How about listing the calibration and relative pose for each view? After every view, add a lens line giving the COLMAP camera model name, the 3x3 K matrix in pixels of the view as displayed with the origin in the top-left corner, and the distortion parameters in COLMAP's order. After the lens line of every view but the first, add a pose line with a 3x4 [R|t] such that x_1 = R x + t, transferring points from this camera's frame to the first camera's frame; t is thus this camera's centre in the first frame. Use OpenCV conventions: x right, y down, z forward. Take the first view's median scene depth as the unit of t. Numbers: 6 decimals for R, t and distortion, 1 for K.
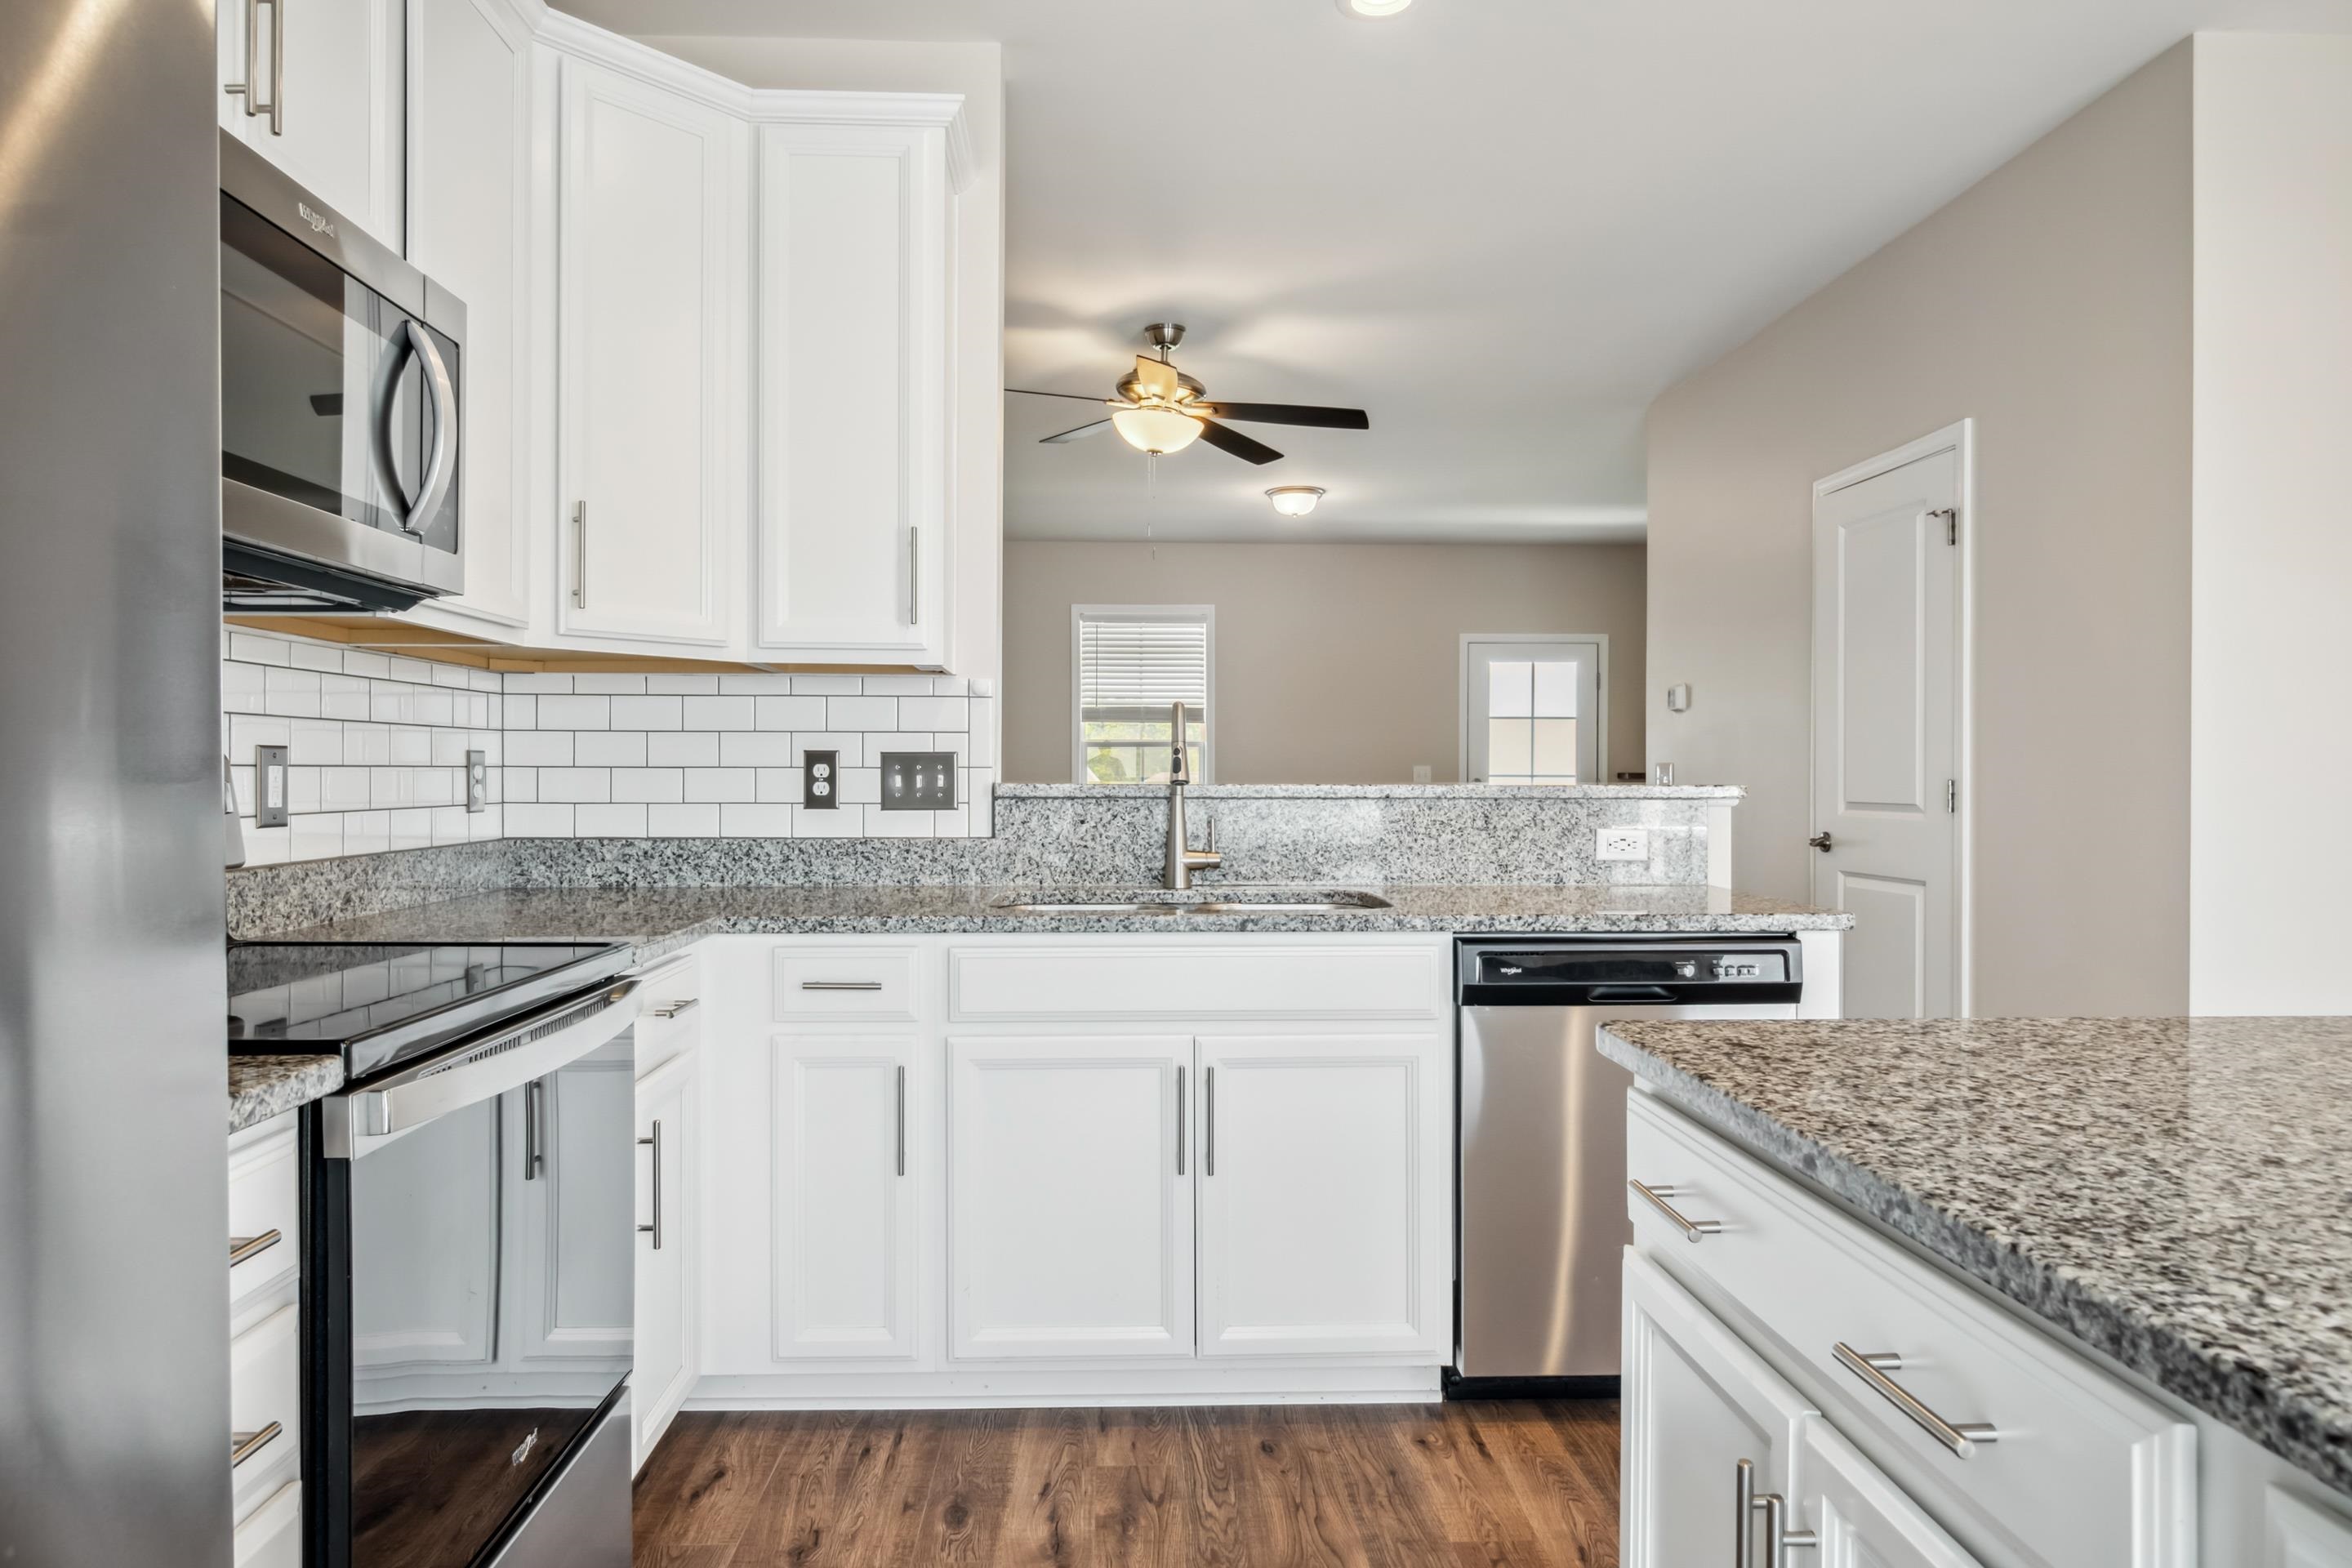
lens RADIAL K [[1375.4, 0, 1208.3], [0, 1375.4, 784.6], [0, 0, 1]] dist [0.001891, 0.000321]
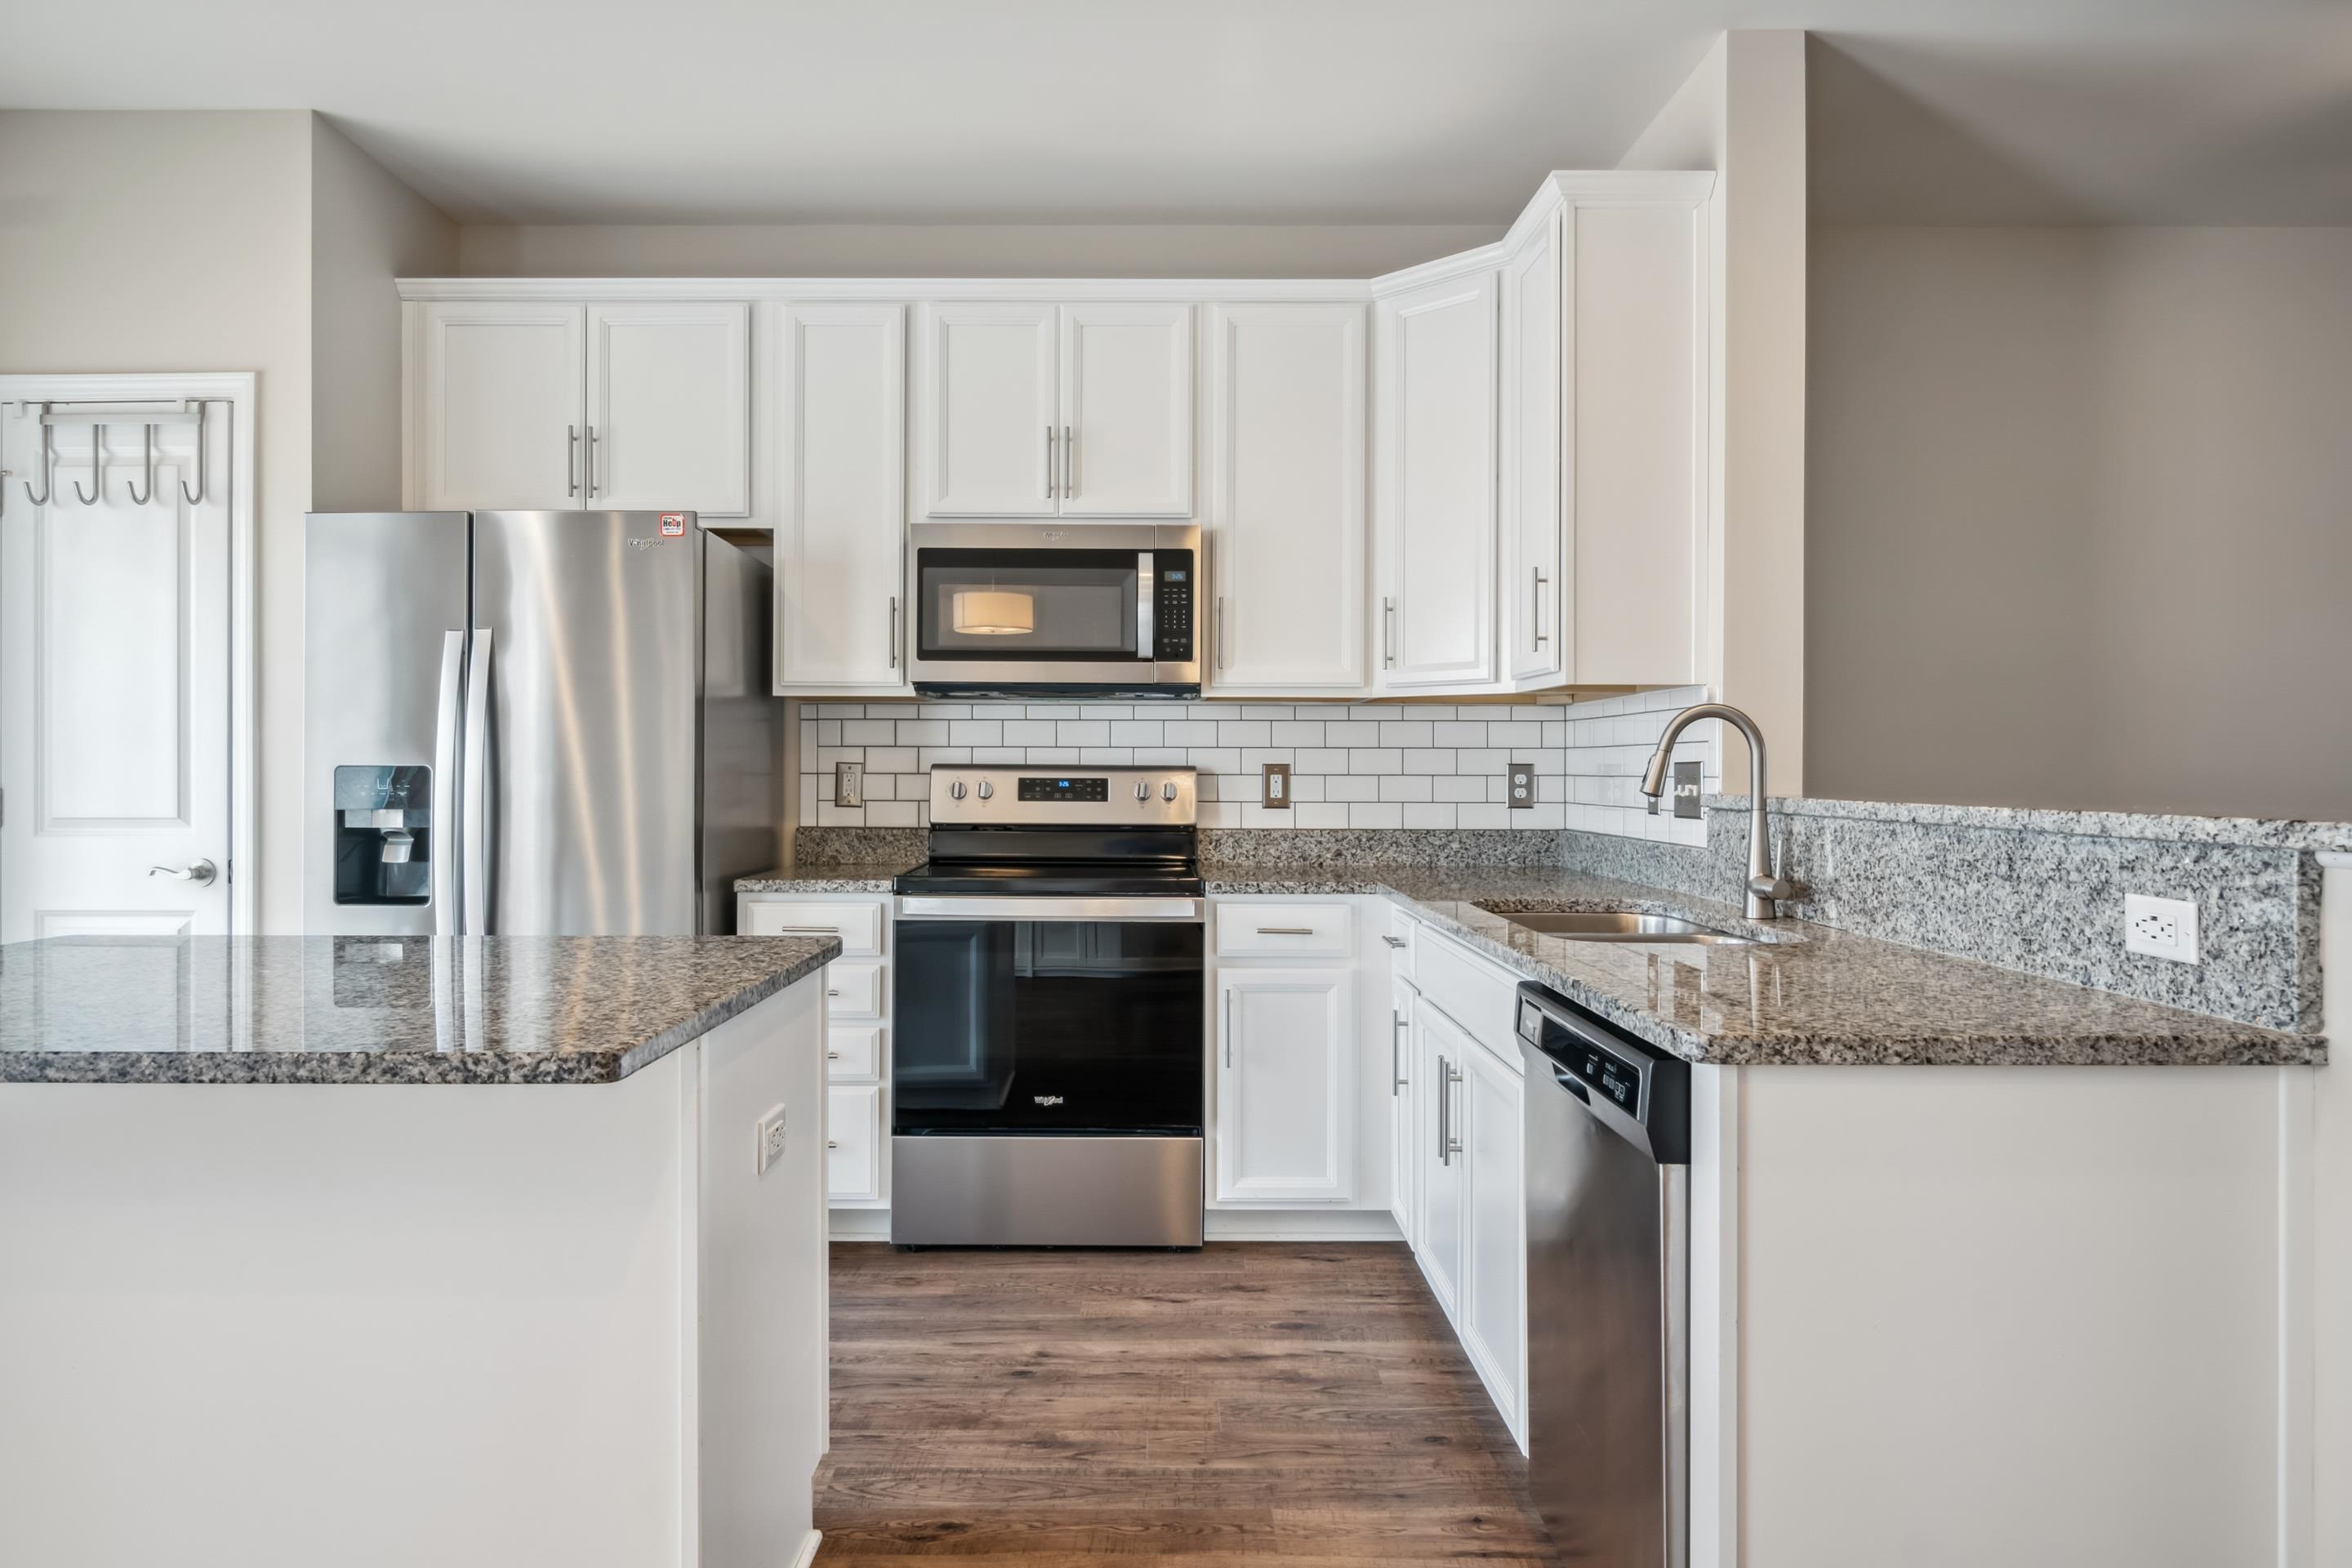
lens RADIAL K [[1568.1, 0, 1221.9], [0, 1568.1, 770.6], [0, 0, 1]] dist [-0.003335, -0.003213]
pose [[-0.053231, -0.001212, -0.998582, 0.994426], [-0.013265, 0.999912, -0.000506, -0.012176], [0.998494, 0.013220, -0.053242, 0.731648]]
